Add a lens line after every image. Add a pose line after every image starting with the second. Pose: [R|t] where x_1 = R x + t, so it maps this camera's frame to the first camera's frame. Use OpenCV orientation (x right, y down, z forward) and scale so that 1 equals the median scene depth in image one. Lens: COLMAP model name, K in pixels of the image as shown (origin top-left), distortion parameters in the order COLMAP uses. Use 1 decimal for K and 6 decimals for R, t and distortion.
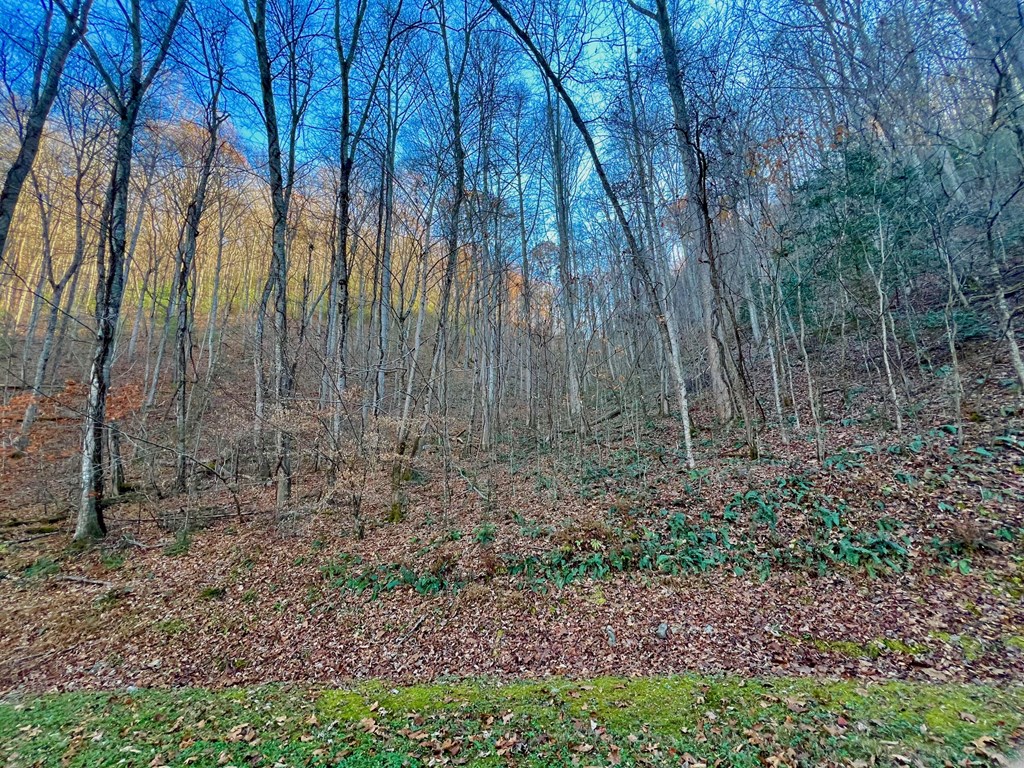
lens RADIAL K [[411.6, 0, 512.0], [0, 411.6, 383.7], [0, 0, 1]] dist [0.001029, -0.000068]
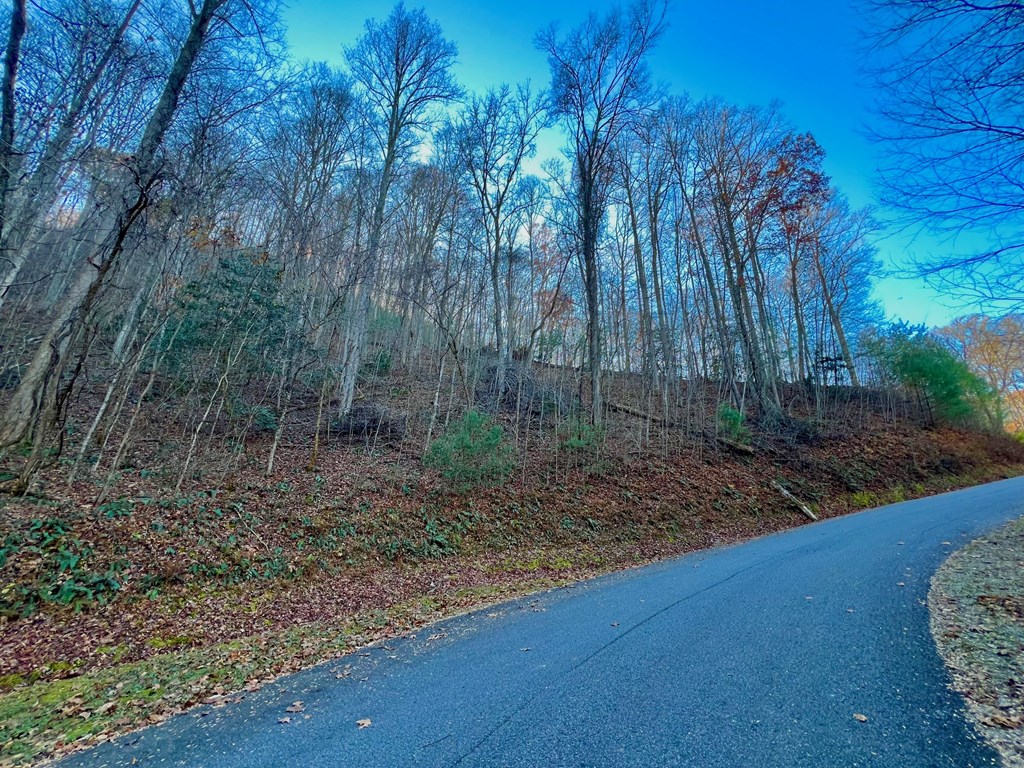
lens RADIAL K [[411.6, 0, 513.0], [0, 411.6, 385.2], [0, 0, 1]] dist [0.001029, -0.000068]
pose [[0.181004, 0.369493, 0.911434, -0.172411], [-0.280776, 0.907586, -0.312173, -0.082597], [-0.942551, -0.199404, 0.268022, -0.293277]]
